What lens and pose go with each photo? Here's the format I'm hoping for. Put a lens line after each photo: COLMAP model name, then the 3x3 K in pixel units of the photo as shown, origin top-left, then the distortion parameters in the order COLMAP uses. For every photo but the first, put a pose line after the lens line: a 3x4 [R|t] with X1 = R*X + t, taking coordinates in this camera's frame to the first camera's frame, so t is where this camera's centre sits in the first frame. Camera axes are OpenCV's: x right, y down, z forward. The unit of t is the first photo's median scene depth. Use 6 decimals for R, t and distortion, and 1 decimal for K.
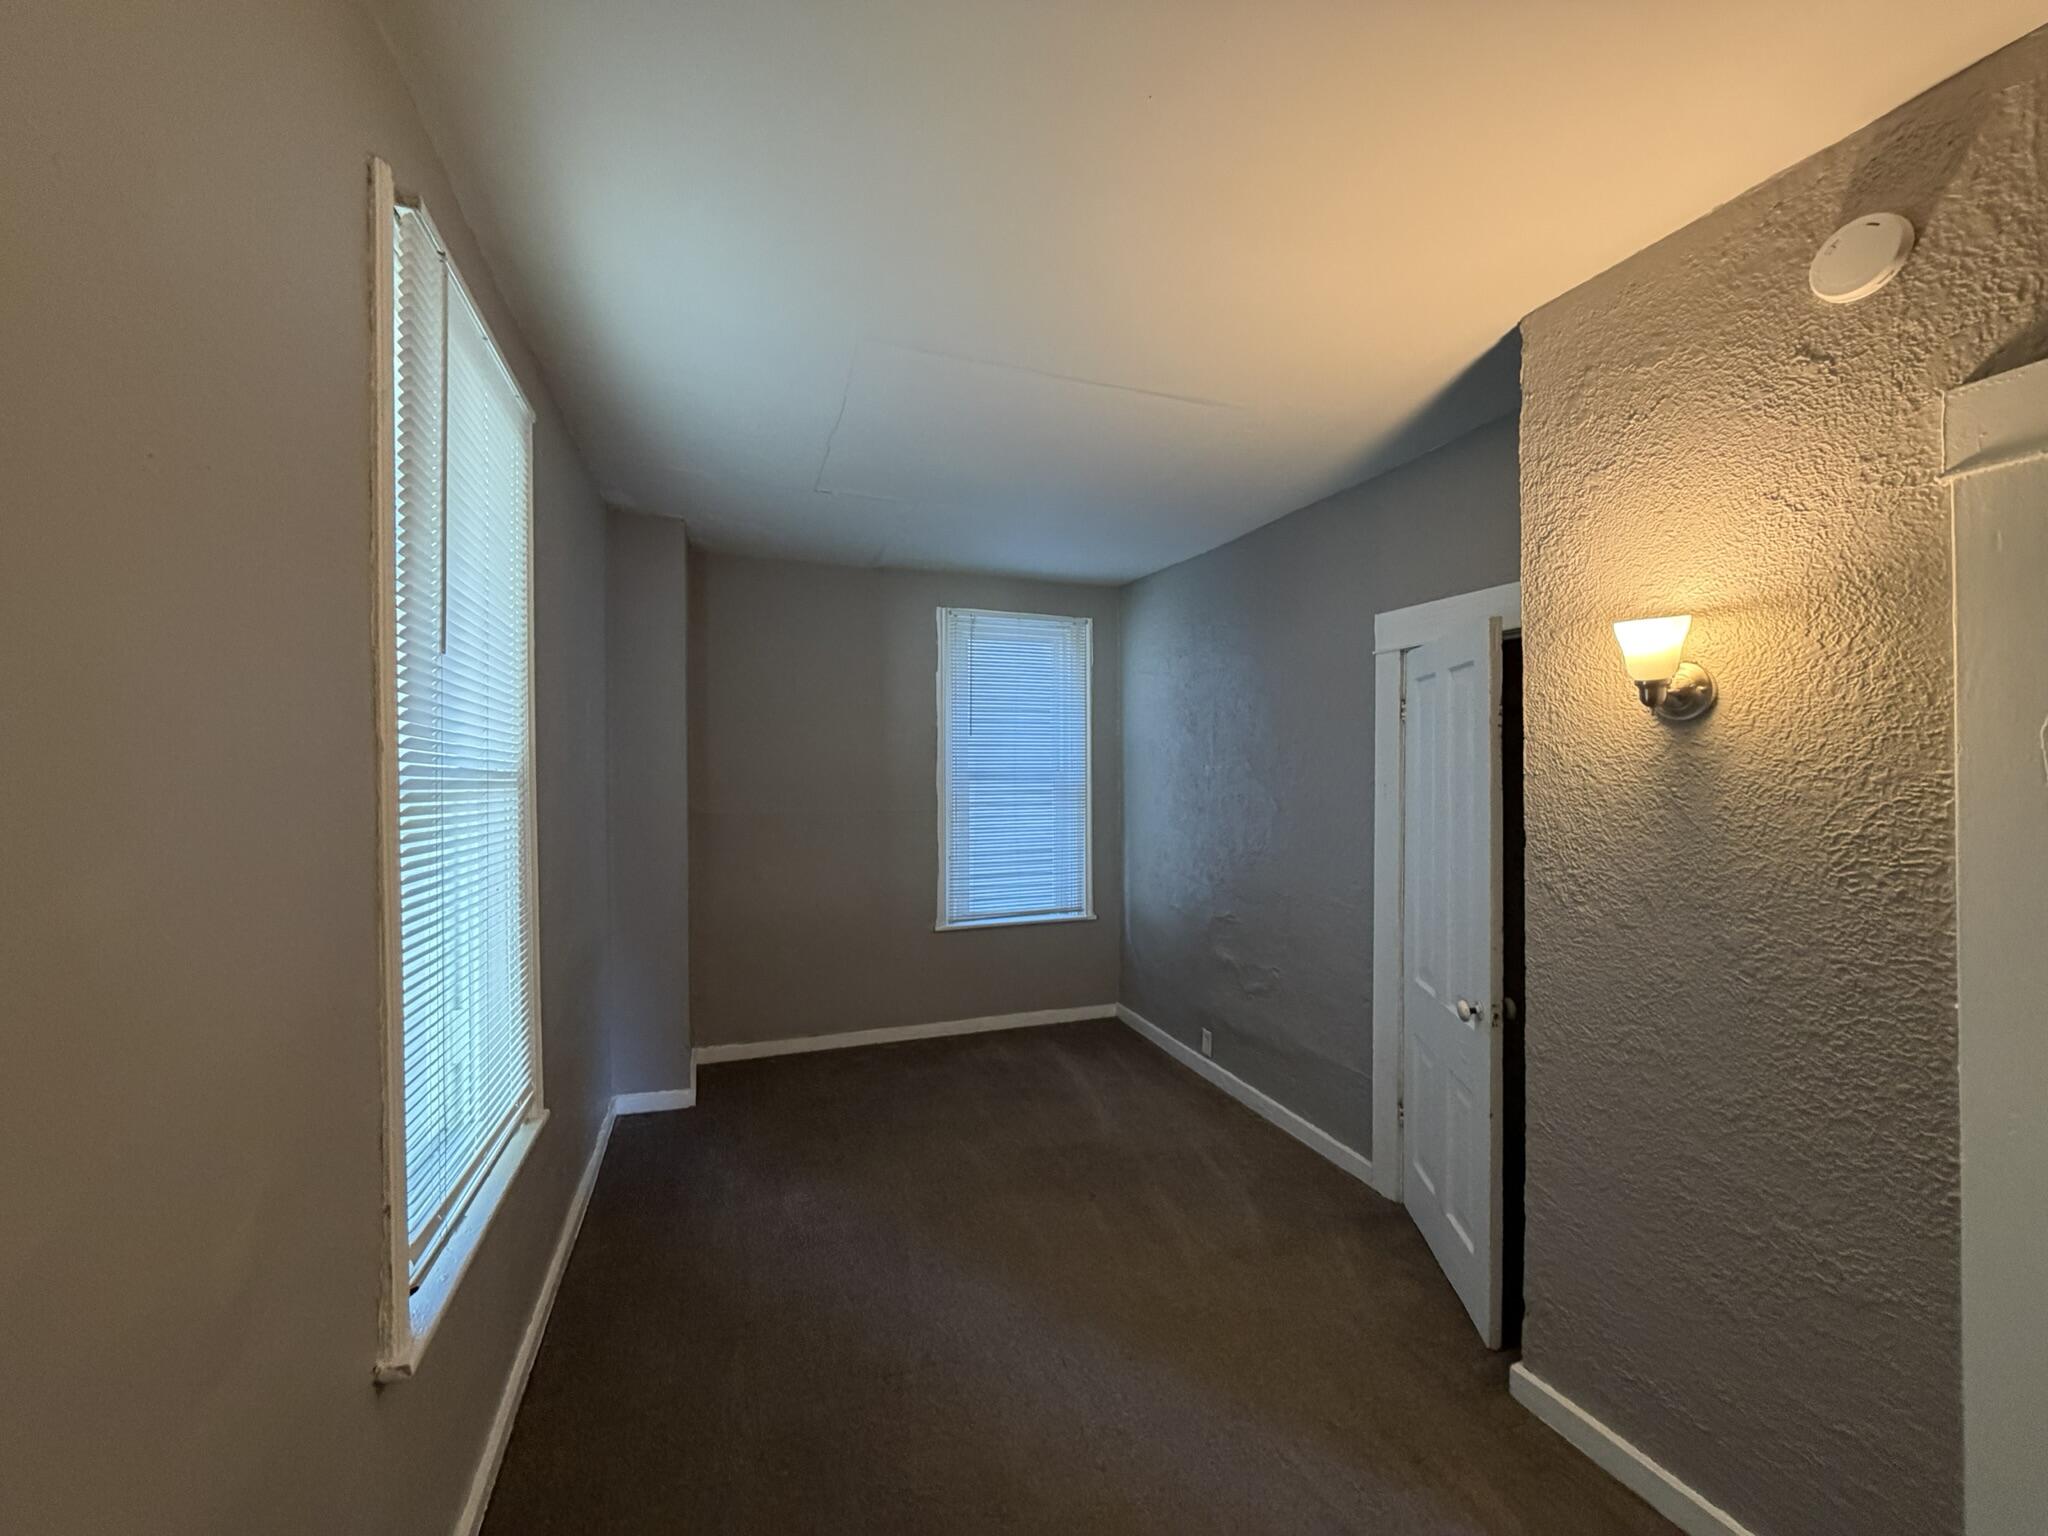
lens RADIAL K [[818.3, 0, 1024.9], [0, 818.3, 774.6], [0, 0, 1]] dist [-0.000693, -0.000546]
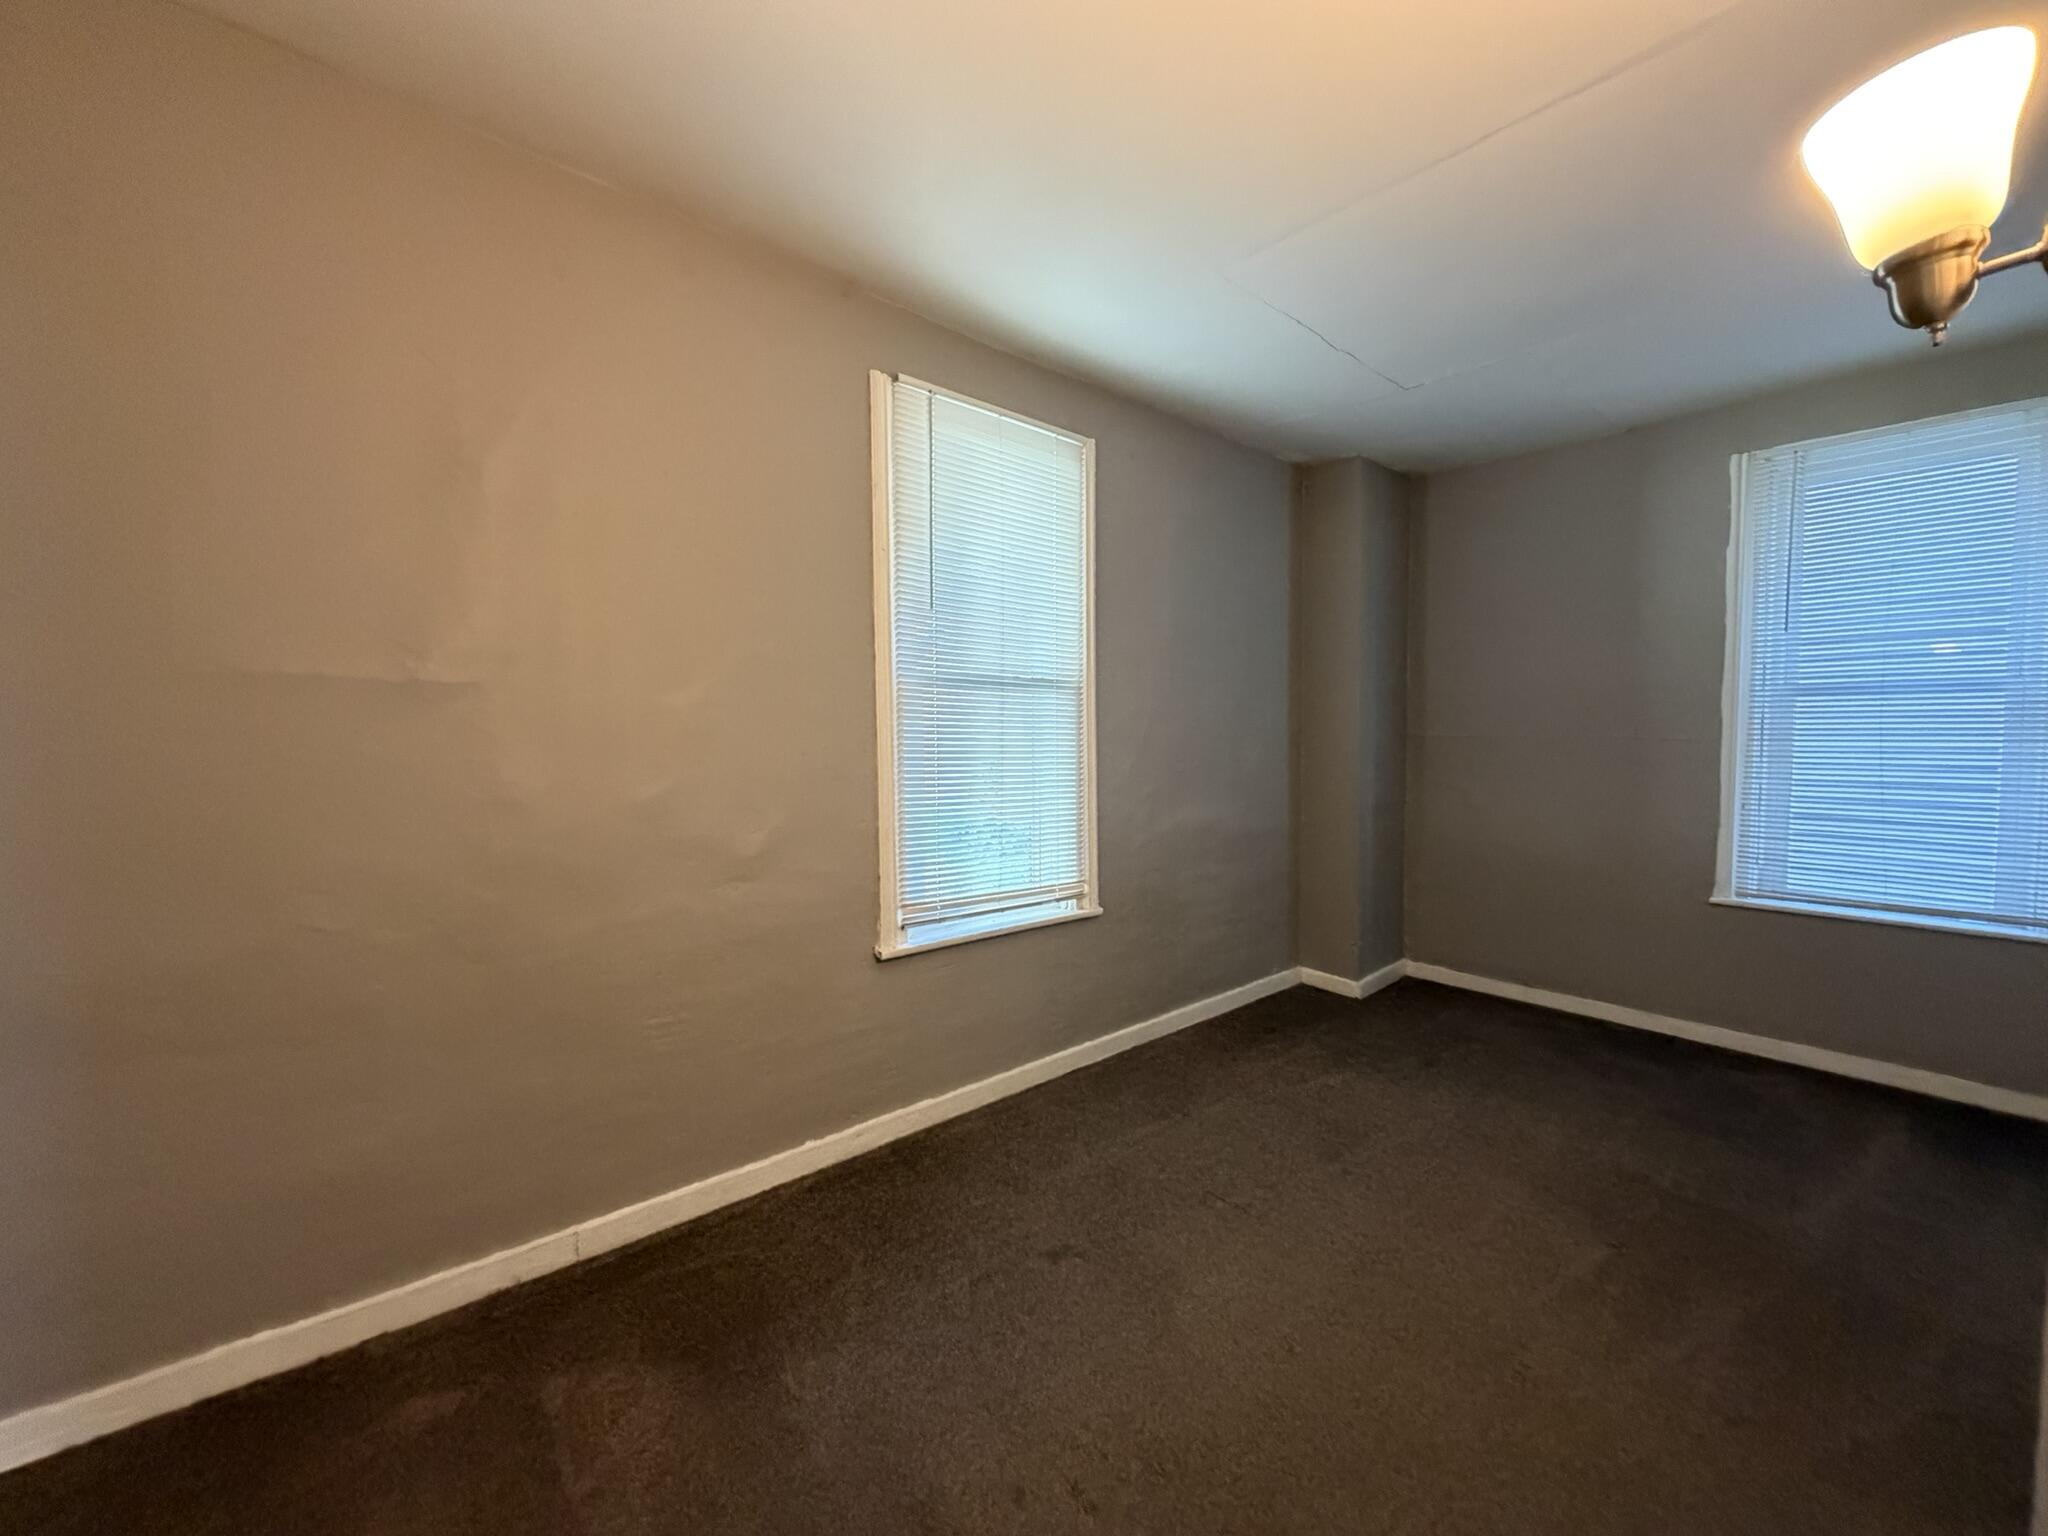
lens RADIAL K [[818.3, 0, 1023.9], [0, 818.3, 765.0], [0, 0, 1]] dist [-0.000693, -0.000546]
pose [[0.356364, 0.042709, -0.933370, 0.361071], [-0.008293, 0.999060, 0.042549, 0.042653], [0.934310, -0.007423, 0.356384, 0.162069]]
